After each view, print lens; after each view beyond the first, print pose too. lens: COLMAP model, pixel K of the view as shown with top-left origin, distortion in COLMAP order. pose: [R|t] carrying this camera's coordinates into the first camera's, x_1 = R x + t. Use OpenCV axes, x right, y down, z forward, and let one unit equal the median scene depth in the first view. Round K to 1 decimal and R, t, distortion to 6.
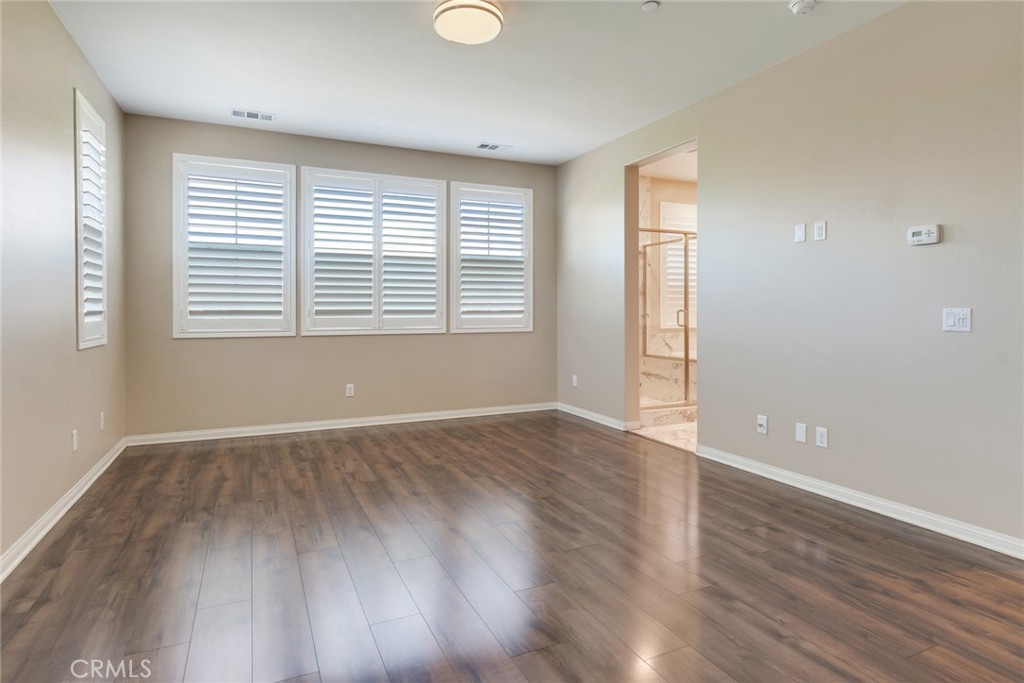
lens RADIAL K [[541.8, 0, 499.5], [0, 541.8, 324.9], [0, 0, 1]] dist [0.003300, -0.001382]
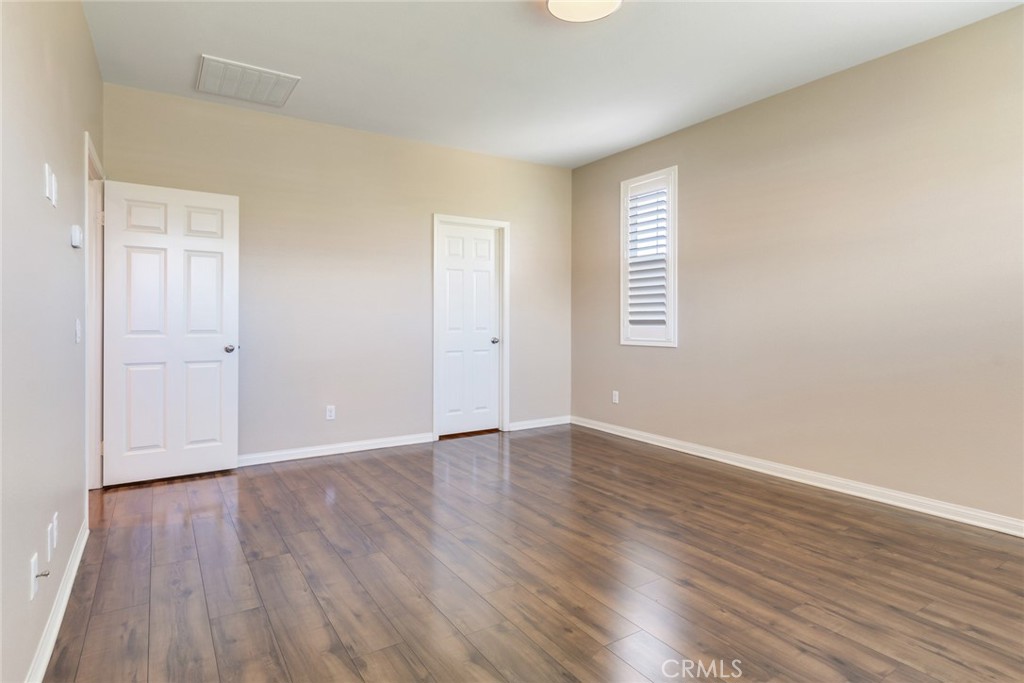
lens RADIAL K [[539.9, 0, 500.7], [0, 539.9, 335.3], [0, 0, 1]] dist [0.000976, -0.000901]
pose [[-0.989767, 0.006461, -0.142544, 0.224171], [-0.001191, 0.998565, 0.053534, -0.055254], [0.142686, 0.053156, -0.988340, 2.040225]]
